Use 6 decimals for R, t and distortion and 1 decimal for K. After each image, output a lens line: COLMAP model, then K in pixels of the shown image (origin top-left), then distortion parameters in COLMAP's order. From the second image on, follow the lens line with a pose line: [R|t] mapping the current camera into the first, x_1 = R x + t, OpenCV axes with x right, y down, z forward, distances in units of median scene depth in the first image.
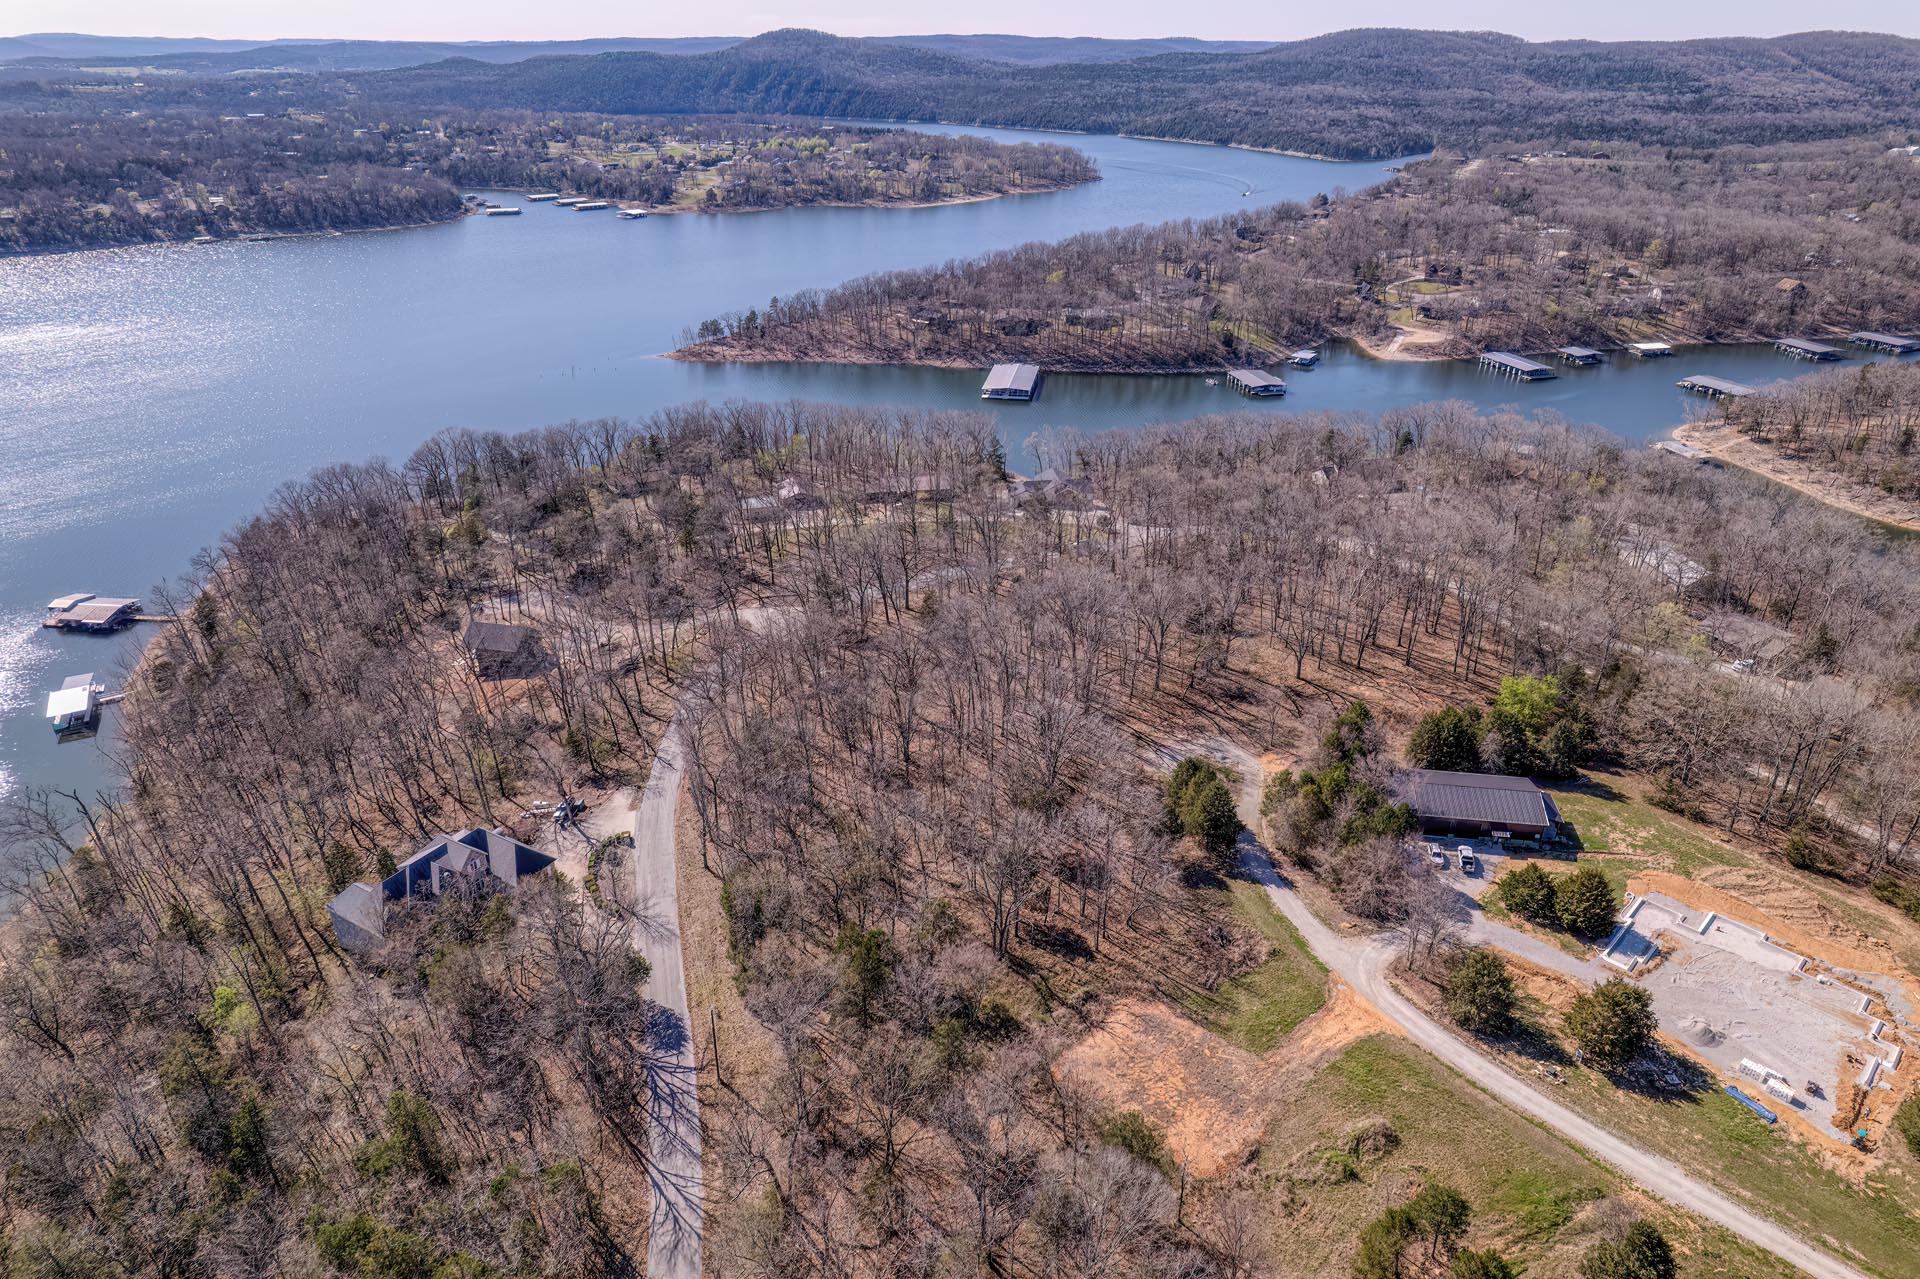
lens RADIAL K [[1184.2, 0, 972.1], [0, 1184.2, 639.1], [0, 0, 1]] dist [-0.081375, 0.067325]
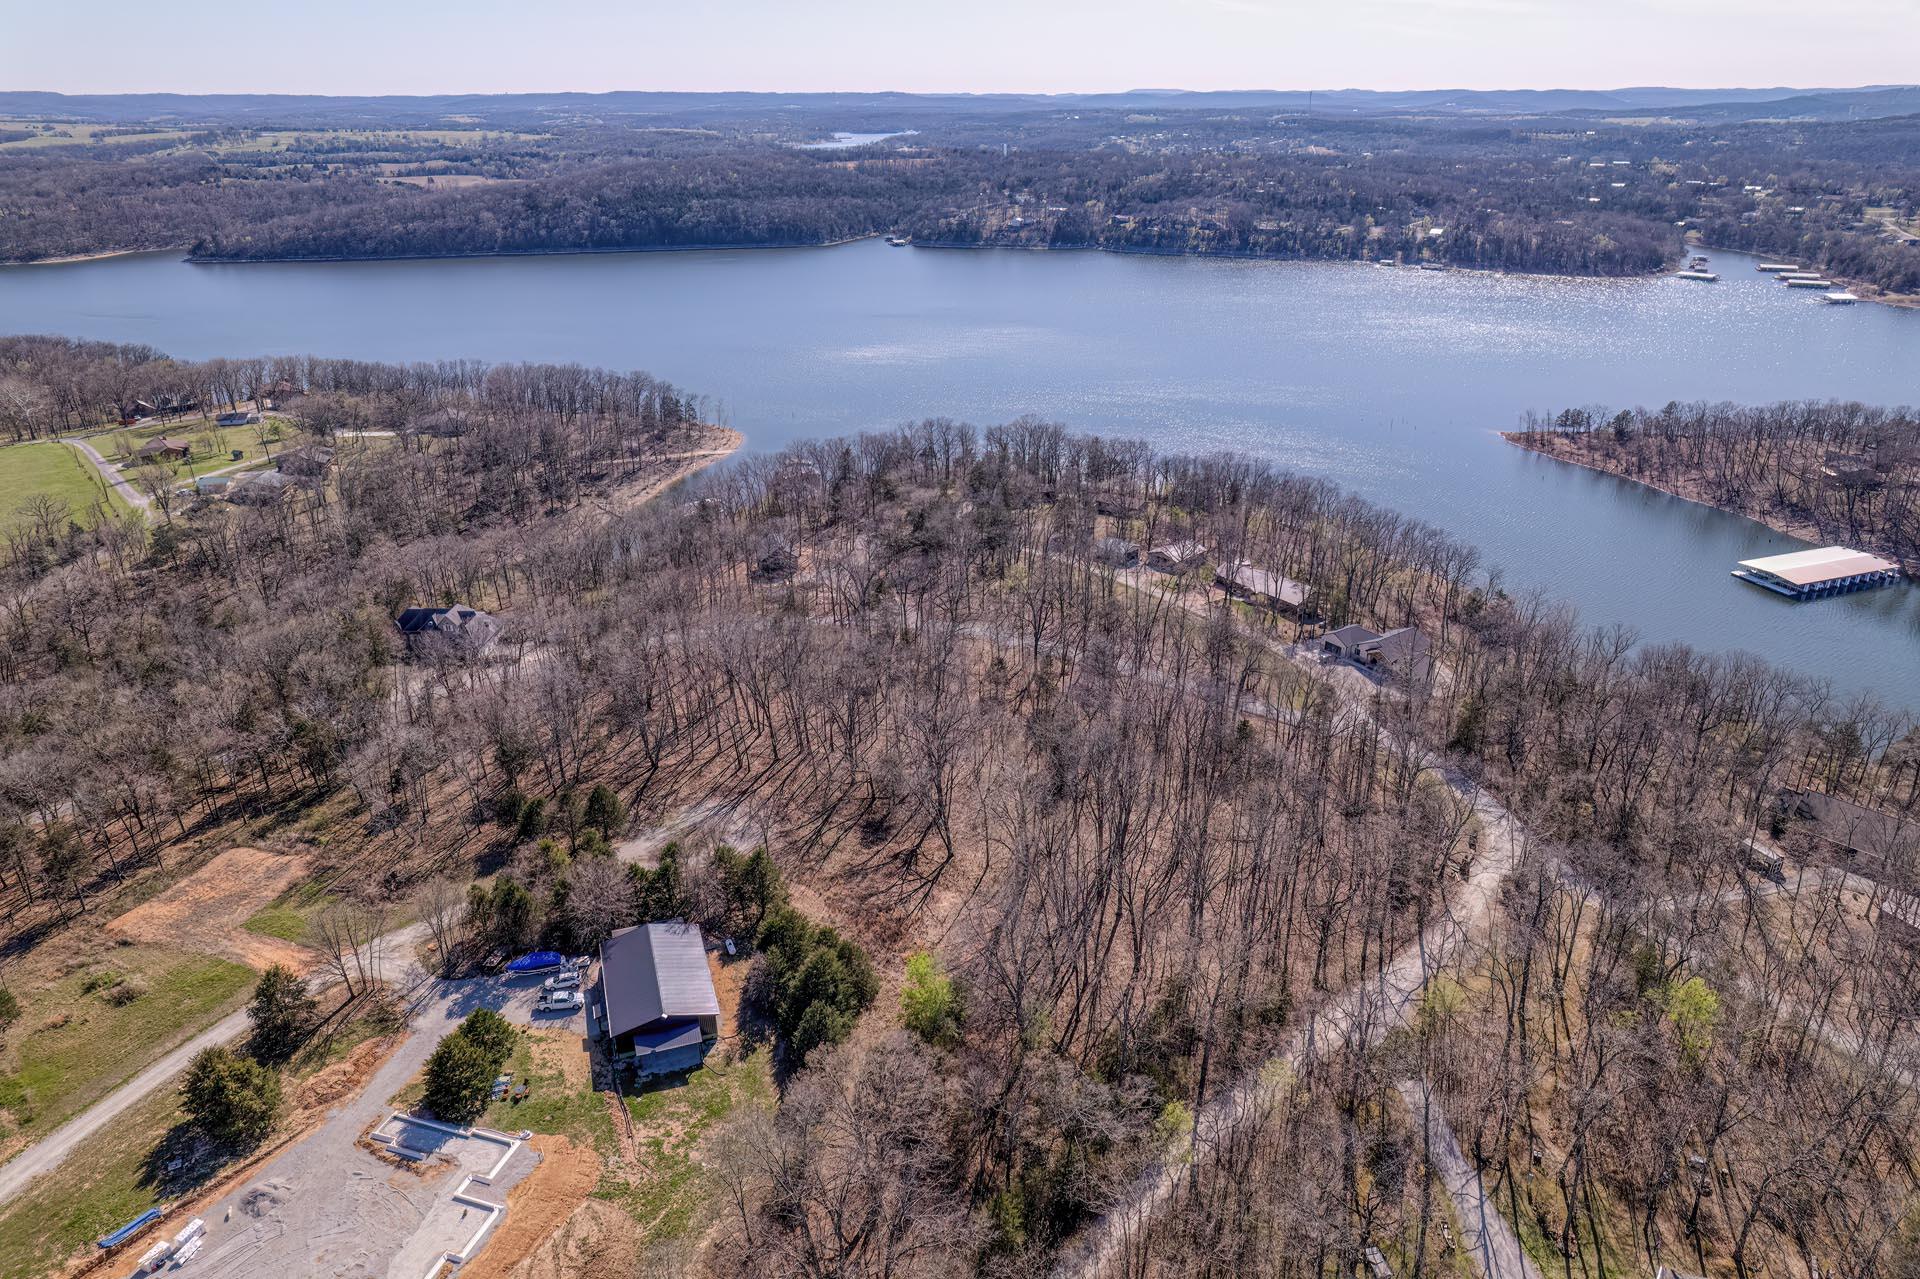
lens RADIAL K [[1184.2, 0, 972.1], [0, 1184.2, 639.1], [0, 0, 1]] dist [-0.081375, 0.067325]
pose [[0.493134, 0.361966, -0.791075, 0.335465], [-0.389693, 0.904906, 0.171127, -0.095885], [0.777790, 0.223887, 0.587296, 0.186209]]
